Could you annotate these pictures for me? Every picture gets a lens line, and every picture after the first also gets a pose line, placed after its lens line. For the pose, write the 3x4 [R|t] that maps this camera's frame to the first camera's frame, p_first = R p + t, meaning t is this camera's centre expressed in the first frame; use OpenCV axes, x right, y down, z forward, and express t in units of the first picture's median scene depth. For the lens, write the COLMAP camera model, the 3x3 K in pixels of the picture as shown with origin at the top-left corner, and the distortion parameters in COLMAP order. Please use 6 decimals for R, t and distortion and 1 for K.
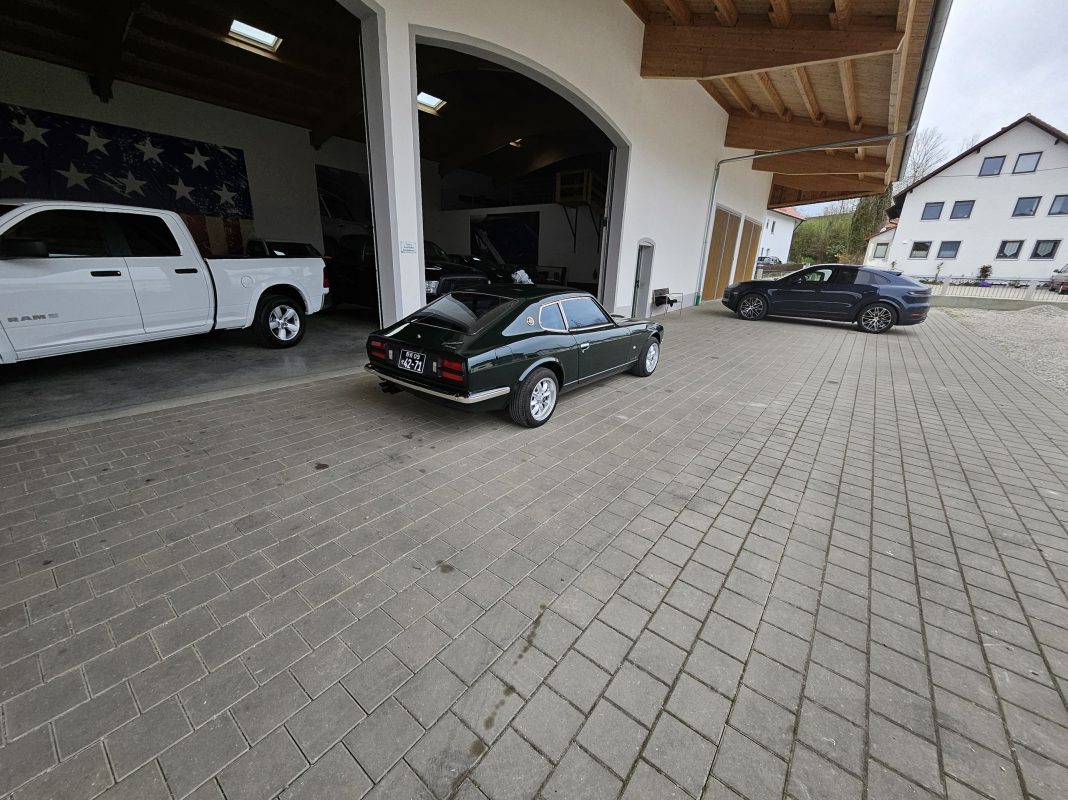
lens RADIAL K [[424.0, 0, 535.6], [0, 424.0, 400.8], [0, 0, 1]] dist [0.001680, -0.000438]
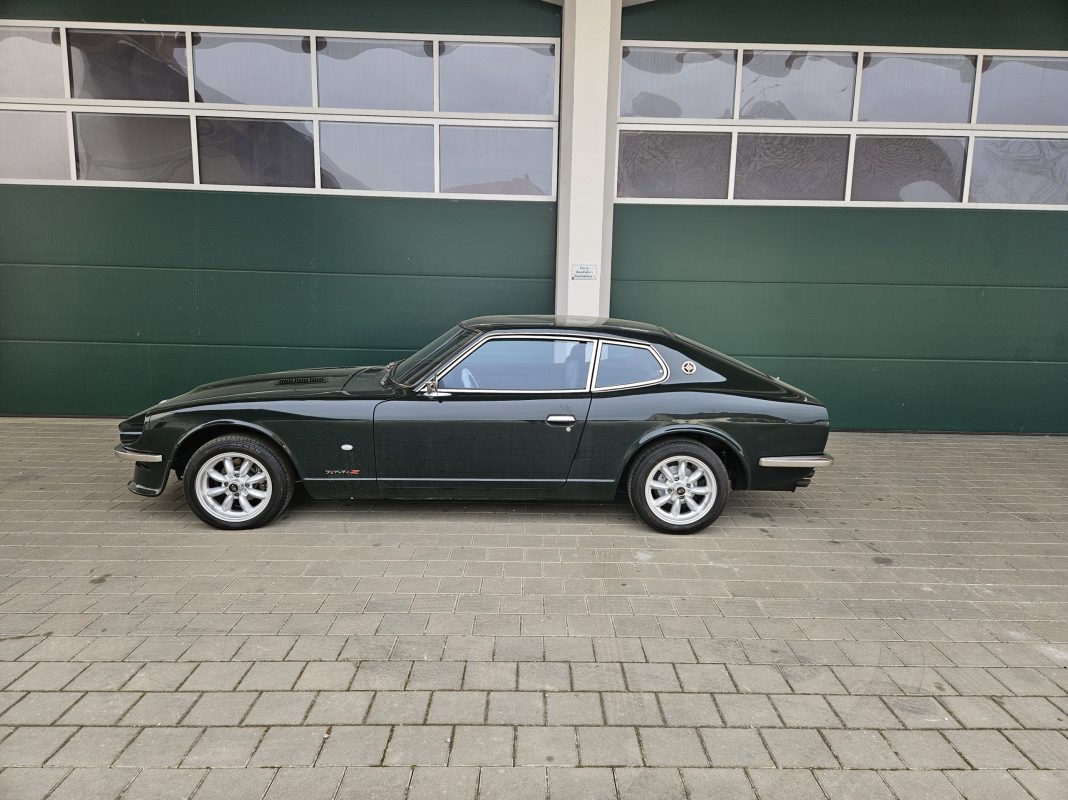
lens RADIAL K [[711.8, 0, 541.8], [0, 711.8, 393.5], [0, 0, 1]] dist [0.074620, -0.063693]
pose [[0.626590, 0.082244, -0.774997, 0.633982], [-0.242300, 0.965693, -0.093420, -0.033417], [0.740727, 0.246318, 0.625021, 0.250713]]
